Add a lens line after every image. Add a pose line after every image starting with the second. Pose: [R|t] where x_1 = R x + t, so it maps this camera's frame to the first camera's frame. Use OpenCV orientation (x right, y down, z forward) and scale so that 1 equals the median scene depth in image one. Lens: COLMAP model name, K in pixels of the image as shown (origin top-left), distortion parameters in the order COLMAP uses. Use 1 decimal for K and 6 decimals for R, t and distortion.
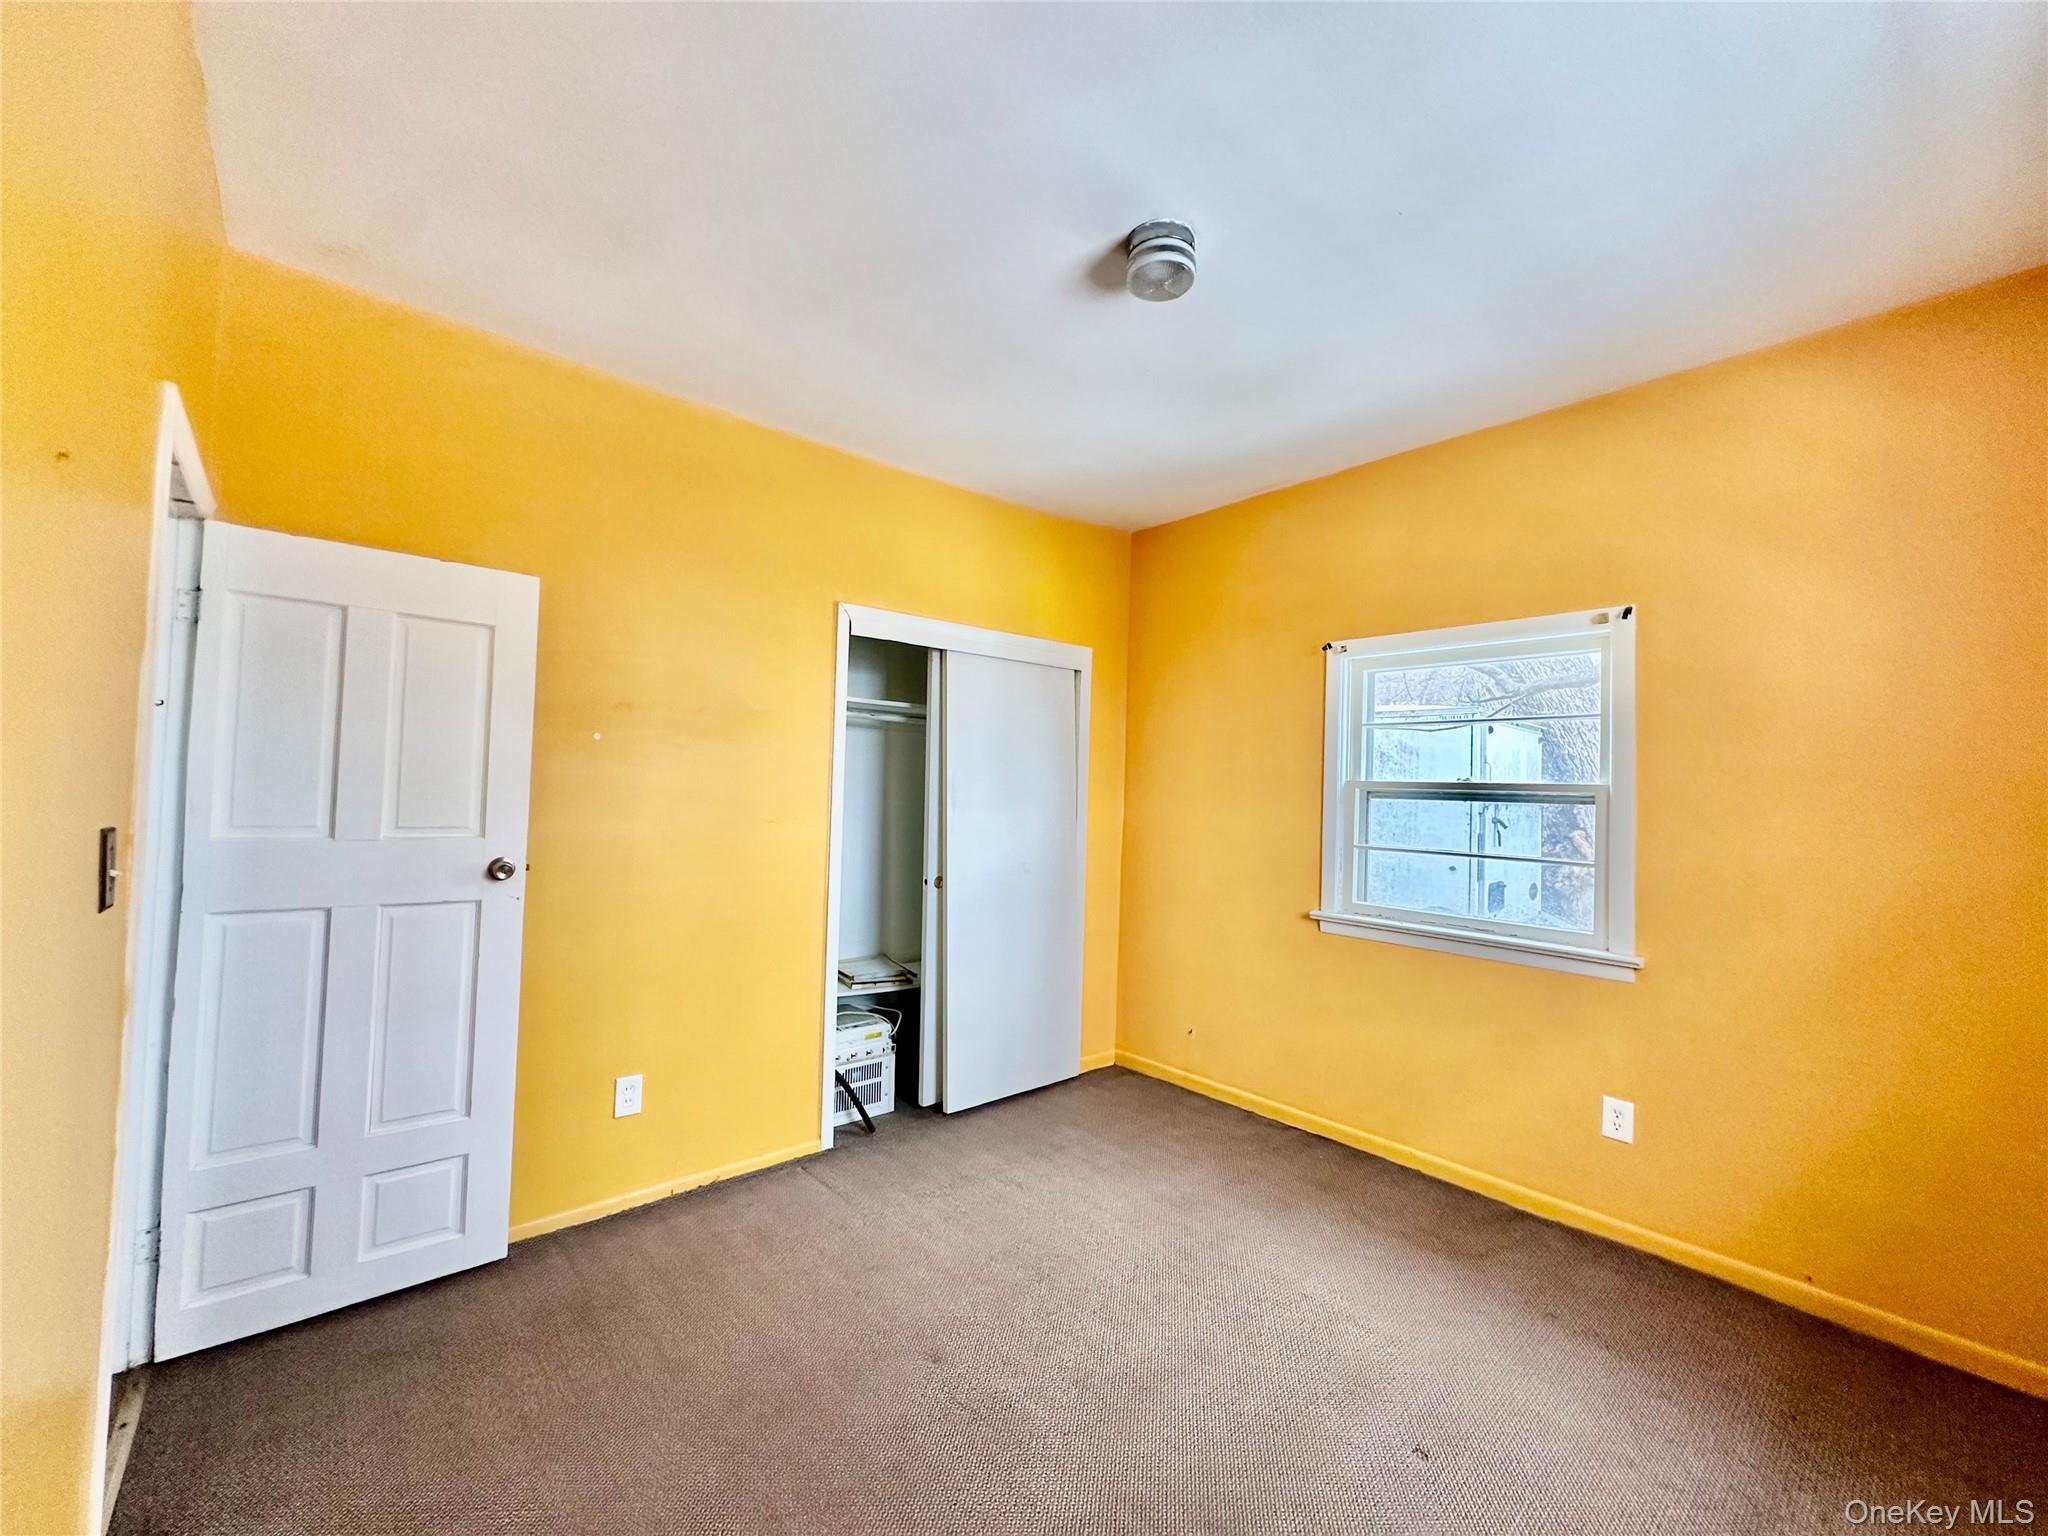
lens RADIAL K [[819.5, 0, 1012.1], [0, 819.5, 761.4], [0, 0, 1]] dist [0.002067, 0.000335]
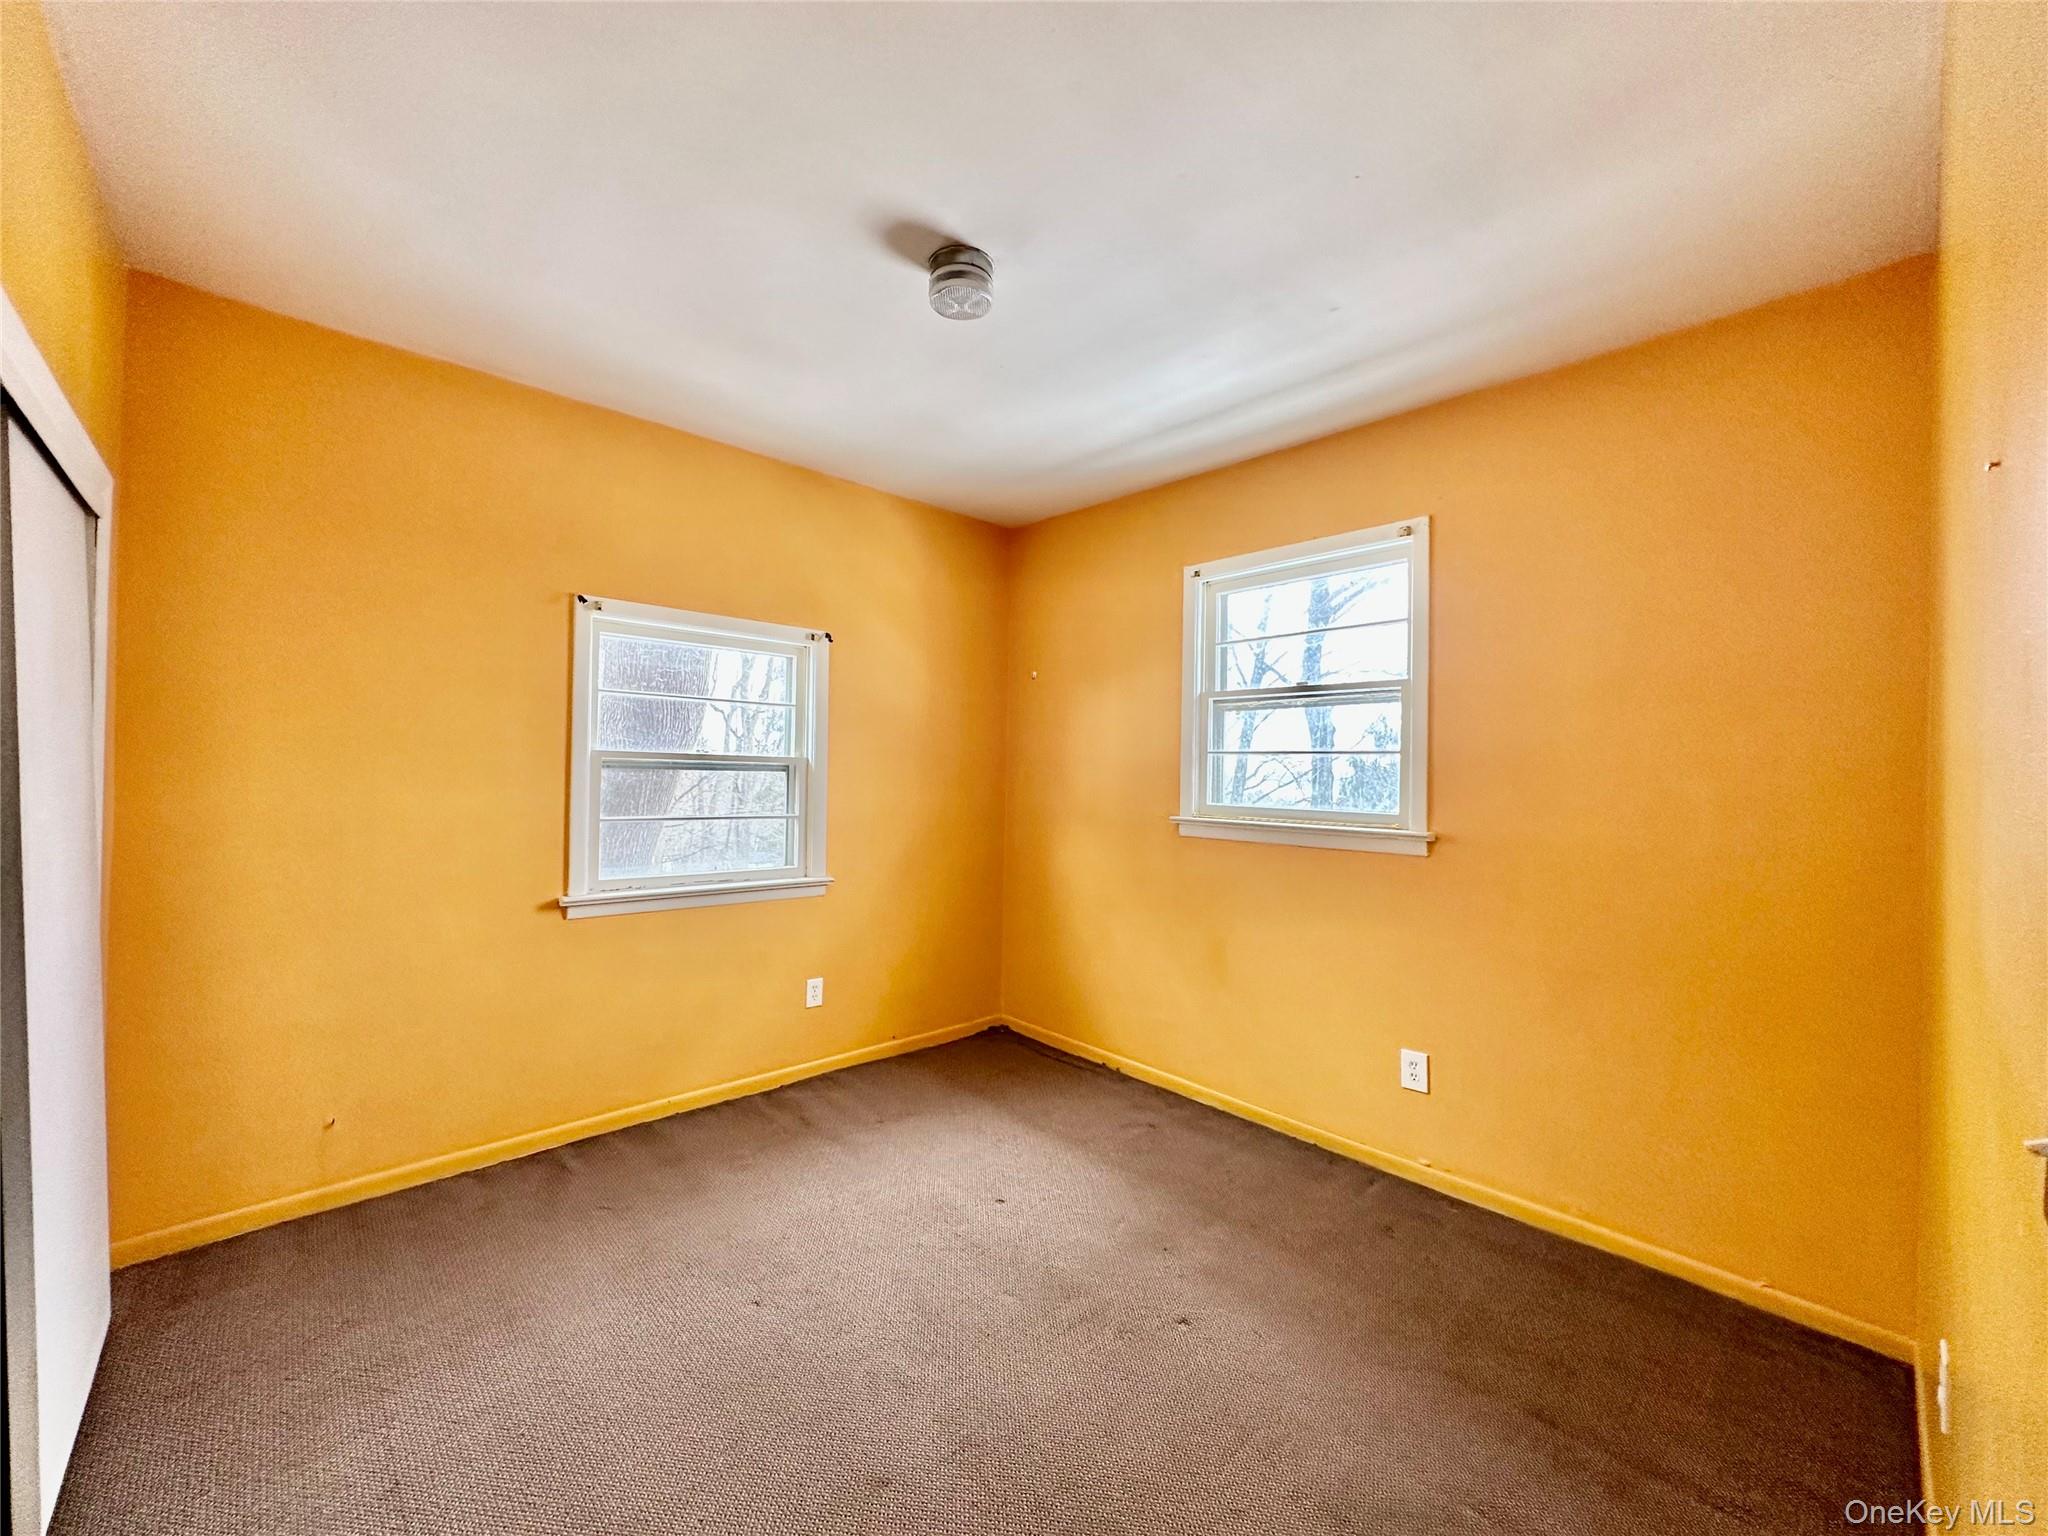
lens RADIAL K [[819.5, 0, 1018.3], [0, 819.5, 773.7], [0, 0, 1]] dist [0.002067, 0.000335]
pose [[-0.049675, -0.026558, 0.998412, -0.598182], [-0.051469, 0.998386, 0.023997, 0.003745], [-0.997438, -0.050195, -0.050962, 0.636553]]
